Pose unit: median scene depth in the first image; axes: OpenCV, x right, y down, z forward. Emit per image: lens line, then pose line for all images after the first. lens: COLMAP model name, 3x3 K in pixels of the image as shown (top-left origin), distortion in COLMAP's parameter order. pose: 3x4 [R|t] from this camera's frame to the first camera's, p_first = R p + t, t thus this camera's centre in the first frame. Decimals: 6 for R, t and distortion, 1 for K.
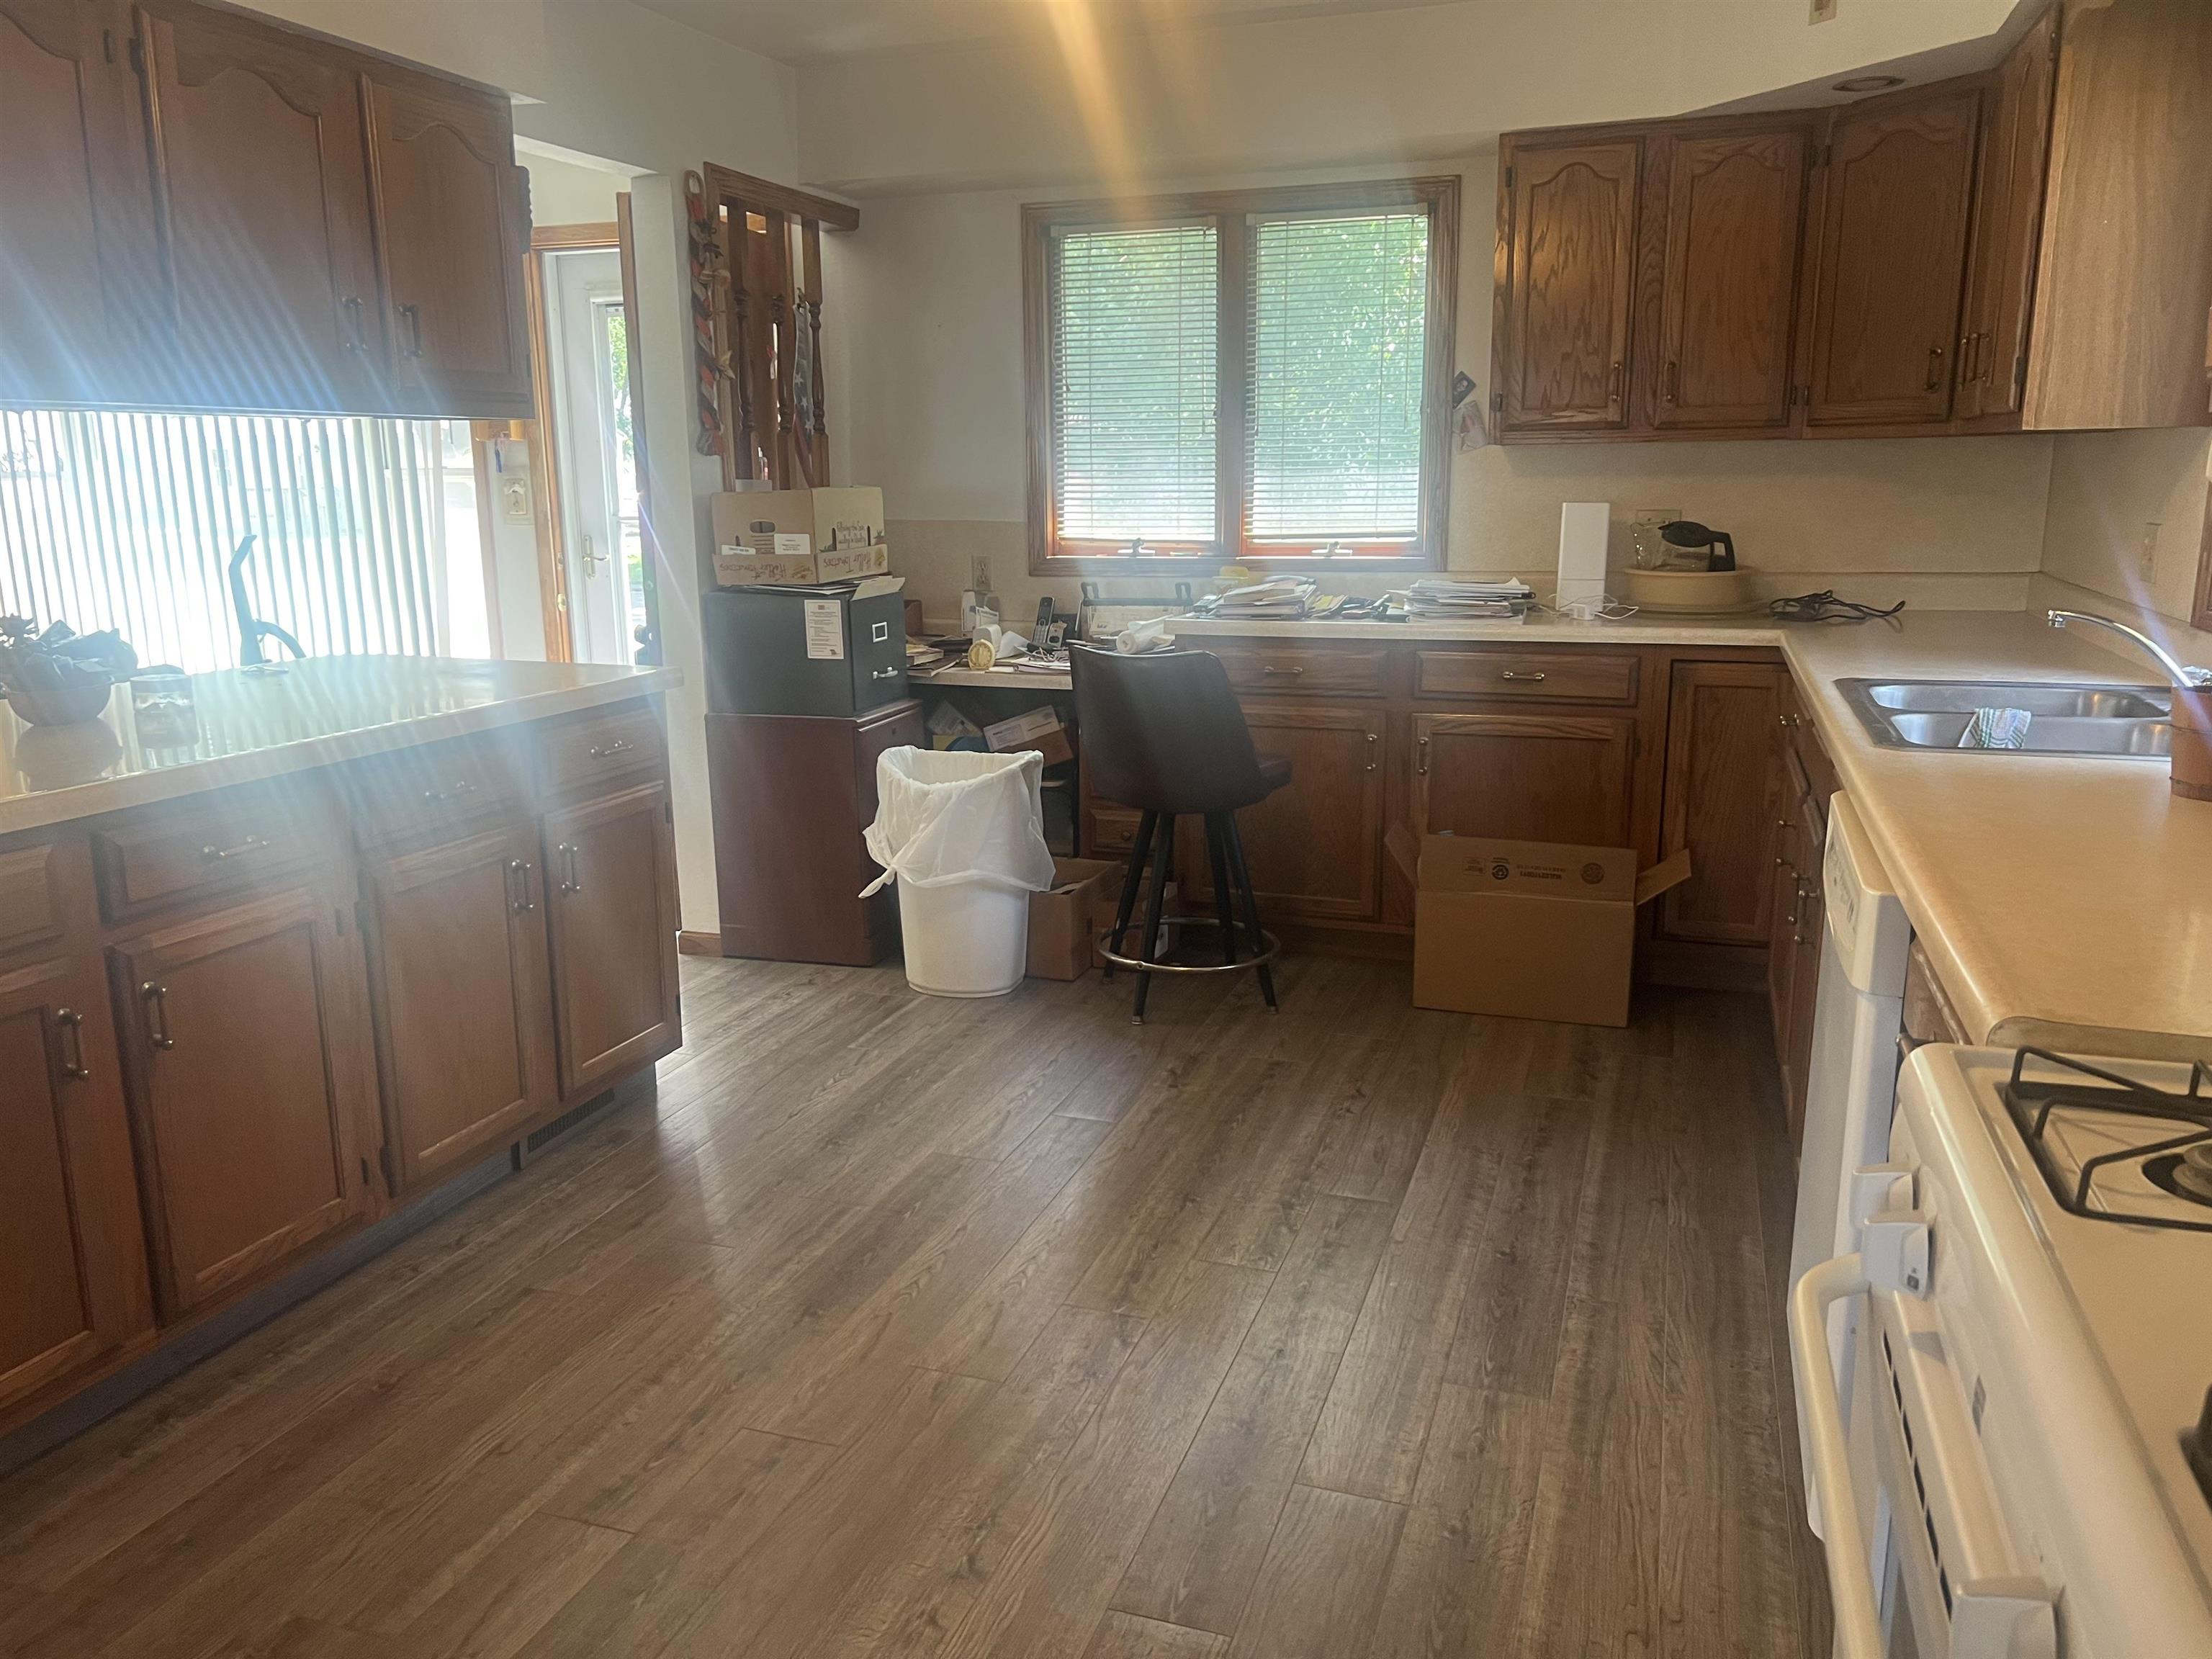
lens RADIAL K [[1661.2, 0, 1056.6], [0, 1661.2, 823.6], [0, 0, 1]] dist [0.045968, -0.056319]
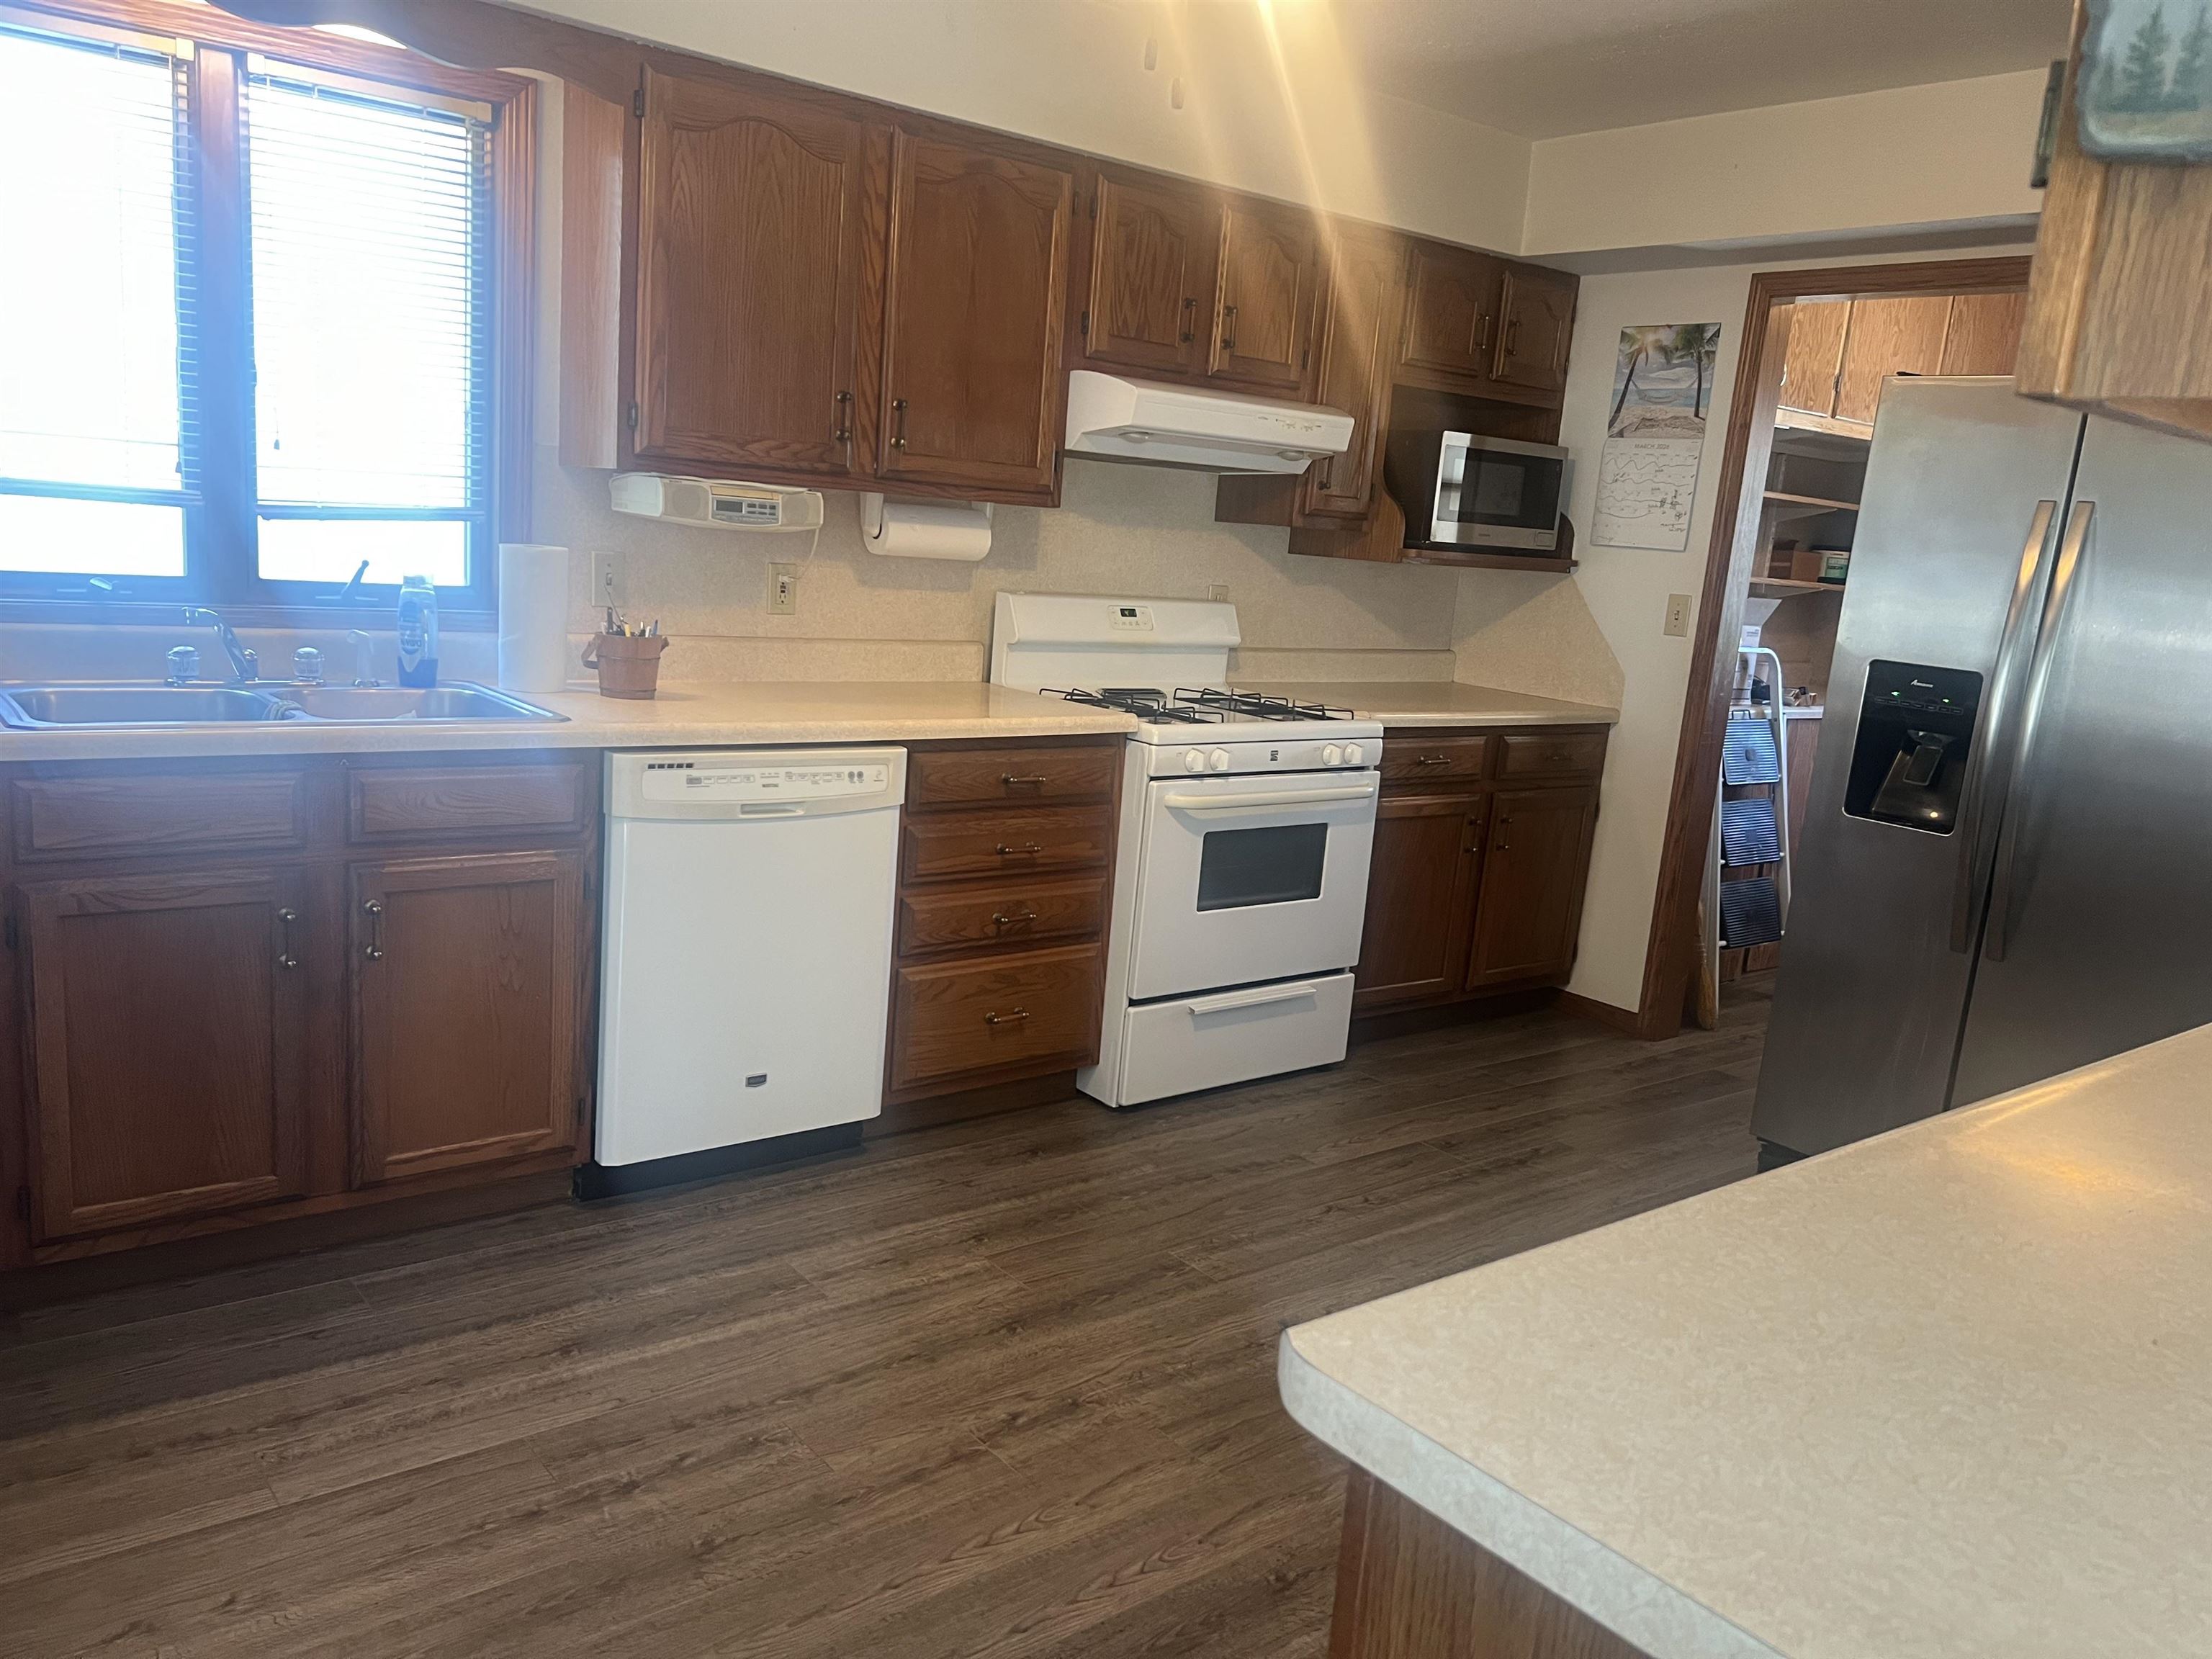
lens RADIAL K [[1661.2, 0, 1079.6], [0, 1661.2, 844.1], [0, 0, 1]] dist [0.045968, -0.056319]
pose [[-0.851341, -0.157585, 0.500385, -0.260025], [0.037058, 0.933371, 0.356994, -0.215573], [-0.523302, 0.322467, -0.788778, 0.987471]]
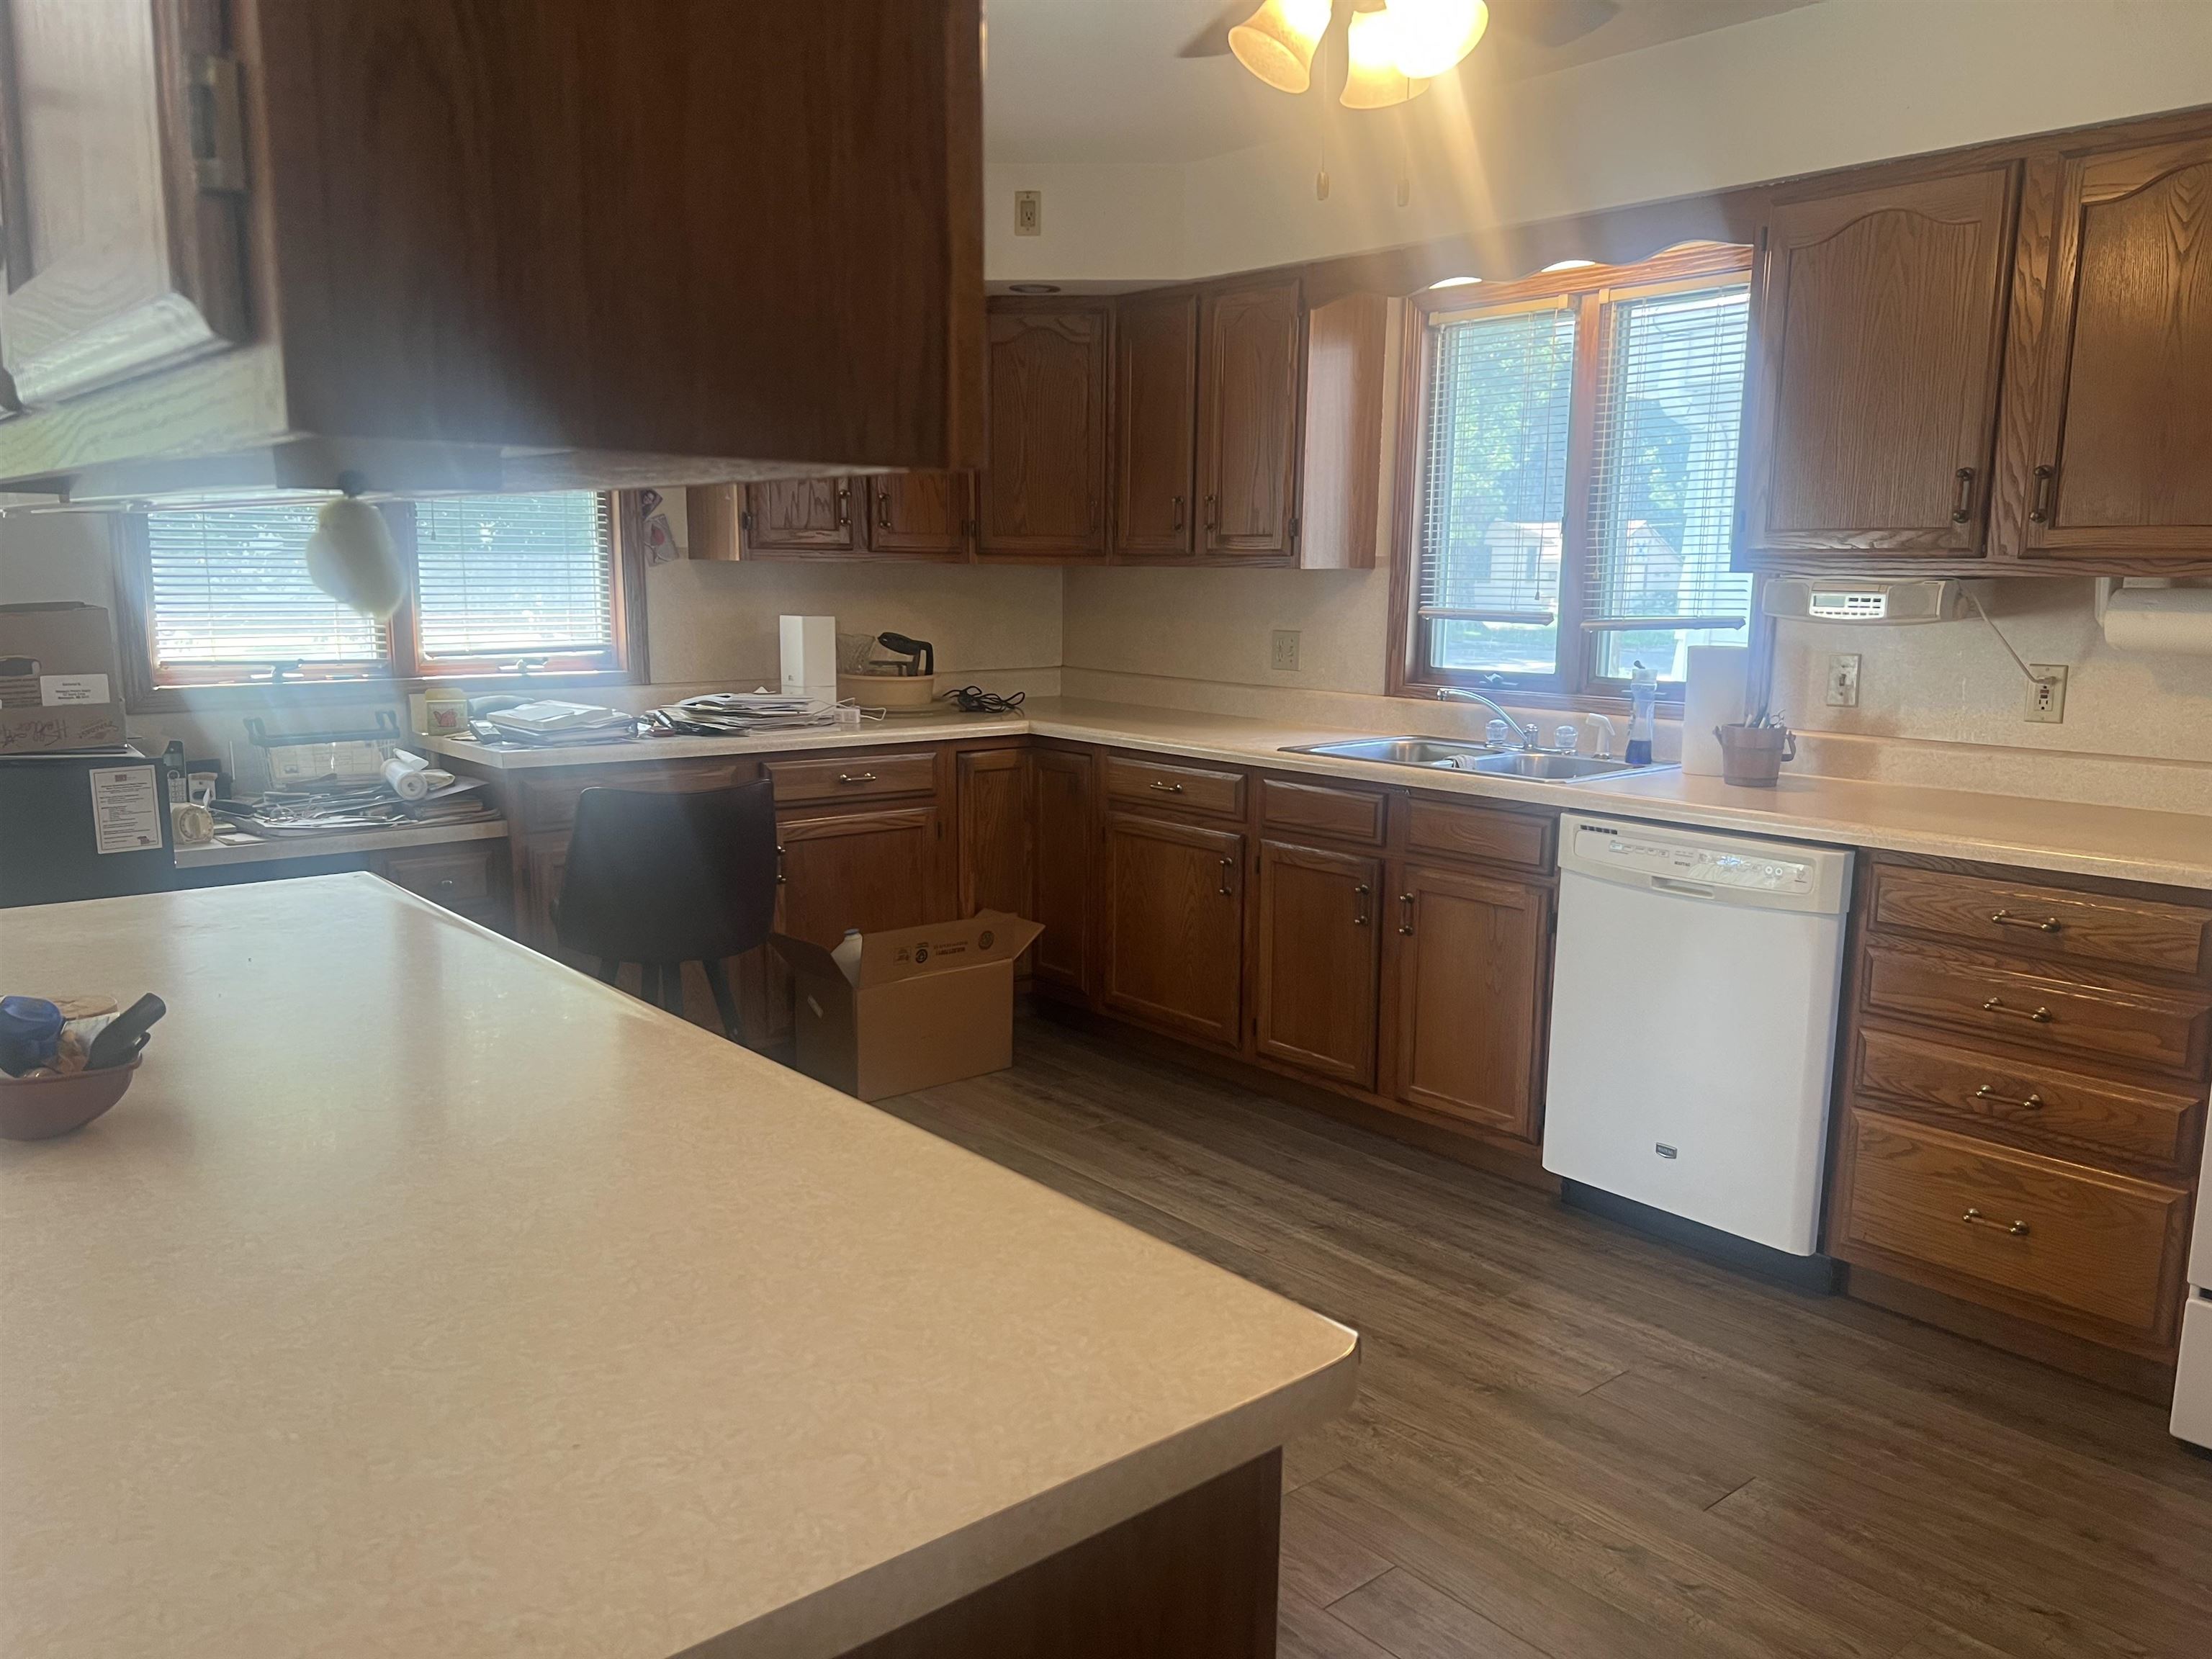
lens RADIAL K [[1661.2, 0, 1102.6], [0, 1661.2, 854.3], [0, 0, 1]] dist [0.045968, -0.056319]
pose [[0.497604, -0.135038, 0.856828, -0.553481], [0.162145, 0.984876, 0.061053, -0.077634], [-0.852114, 0.108550, 0.511975, 0.312823]]
